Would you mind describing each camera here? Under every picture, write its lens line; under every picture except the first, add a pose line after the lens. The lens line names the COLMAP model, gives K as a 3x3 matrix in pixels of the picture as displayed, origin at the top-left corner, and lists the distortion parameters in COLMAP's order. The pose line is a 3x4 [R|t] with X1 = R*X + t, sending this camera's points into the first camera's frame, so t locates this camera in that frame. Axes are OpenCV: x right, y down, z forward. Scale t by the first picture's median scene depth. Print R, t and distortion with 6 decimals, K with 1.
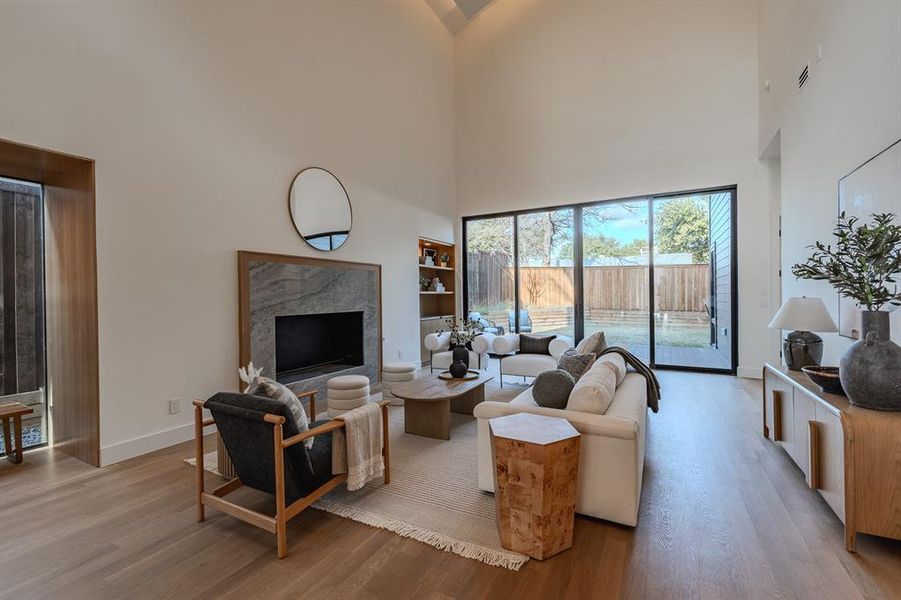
lens RADIAL K [[392.3, 0, 449.1], [0, 392.3, 297.6], [0, 0, 1]] dist [0.000283, -0.001186]
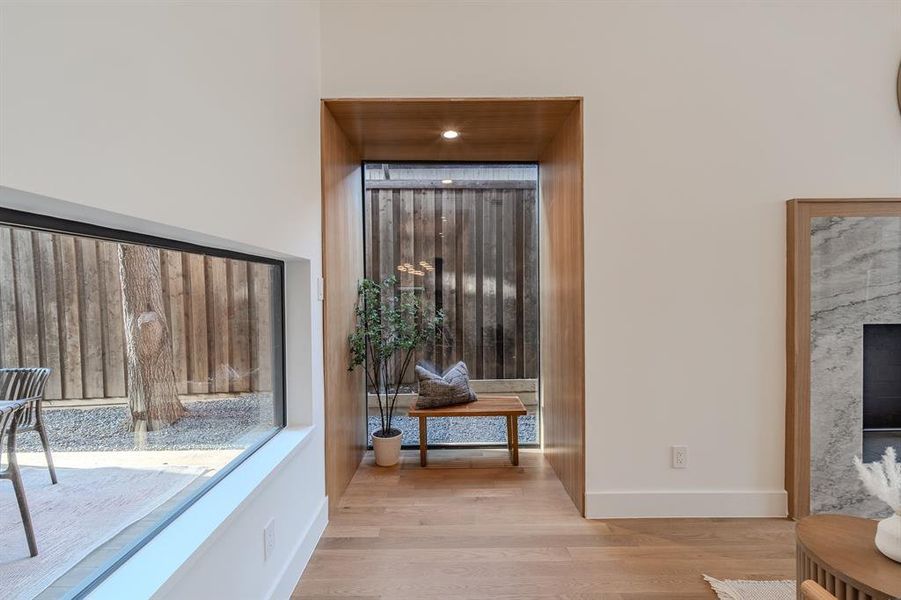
lens RADIAL K [[387.4, 0, 448.8], [0, 387.4, 298.2], [0, 0, 1]] dist [-0.000528, -0.000252]
pose [[0.486143, 0.025376, -0.873511, -0.287014], [0.001454, 0.999553, 0.029846, -0.000775], [0.873878, -0.015779, 0.485889, 0.316128]]
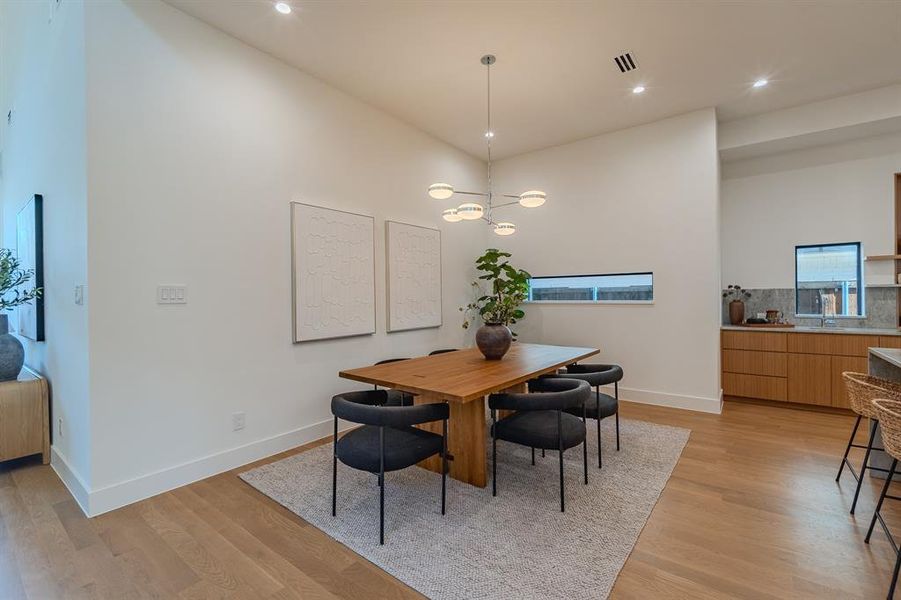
lens RADIAL K [[387.4, 0, 448.8], [0, 387.4, 298.2], [0, 0, 1]] dist [-0.000528, -0.000252]
pose [[0.147668, 0.003125, 0.989032, -0.043584], [0.011856, 0.999918, -0.004929, 0.000449], [-0.988966, 0.012454, 0.147619, -0.444288]]
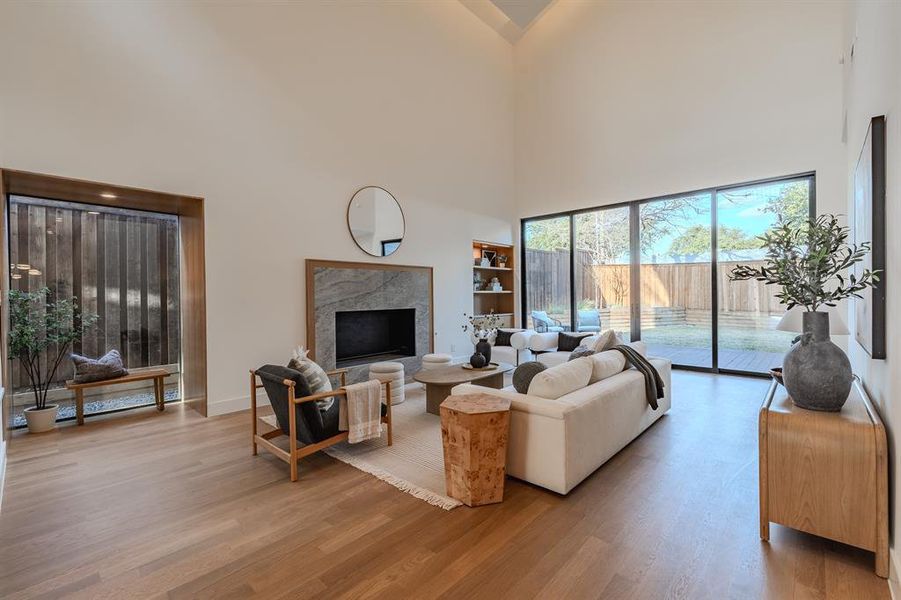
lens RADIAL K [[392.3, 0, 449.1], [0, 392.3, 297.6], [0, 0, 1]] dist [0.000283, -0.001186]
pose [[0.968670, 0.002991, -0.248335, 0.218450], [-0.002080, 0.999990, 0.003932, -0.002068], [0.248344, -0.003292, 0.968666, -0.106372]]
